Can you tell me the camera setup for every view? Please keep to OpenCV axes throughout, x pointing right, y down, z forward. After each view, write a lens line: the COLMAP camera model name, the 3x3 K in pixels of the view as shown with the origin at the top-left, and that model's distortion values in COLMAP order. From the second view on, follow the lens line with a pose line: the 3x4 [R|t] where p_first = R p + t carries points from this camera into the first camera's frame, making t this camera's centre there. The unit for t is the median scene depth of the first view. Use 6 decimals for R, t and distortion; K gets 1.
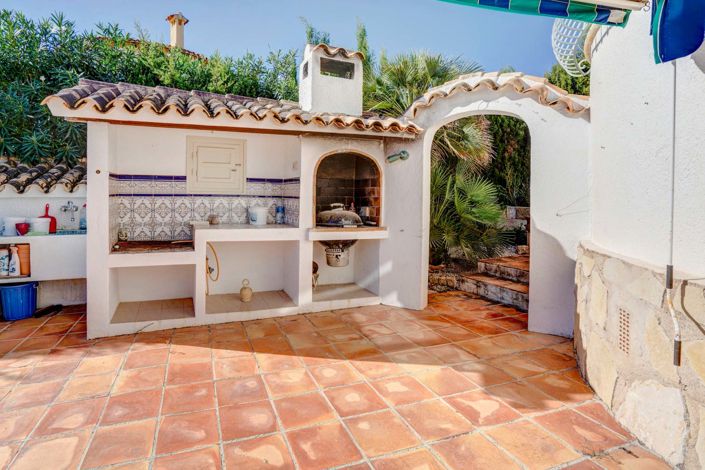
lens RADIAL K [[363.0, 0, 264.8], [0, 363.0, 194.9], [0, 0, 1]] dist [-0.025975, 0.000433]
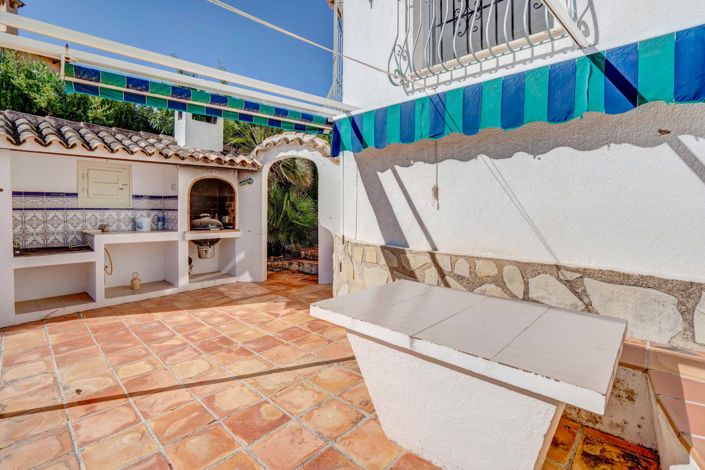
lens RADIAL K [[358.3, 0, 315.9], [0, 358.3, 220.6], [0, 0, 1]] dist [-0.000235, 0.000423]
pose [[0.877202, -0.024124, 0.479515, -0.094733], [0.006041, 0.999212, 0.039219, -0.001667], [-0.480084, -0.031506, 0.876657, -0.441063]]
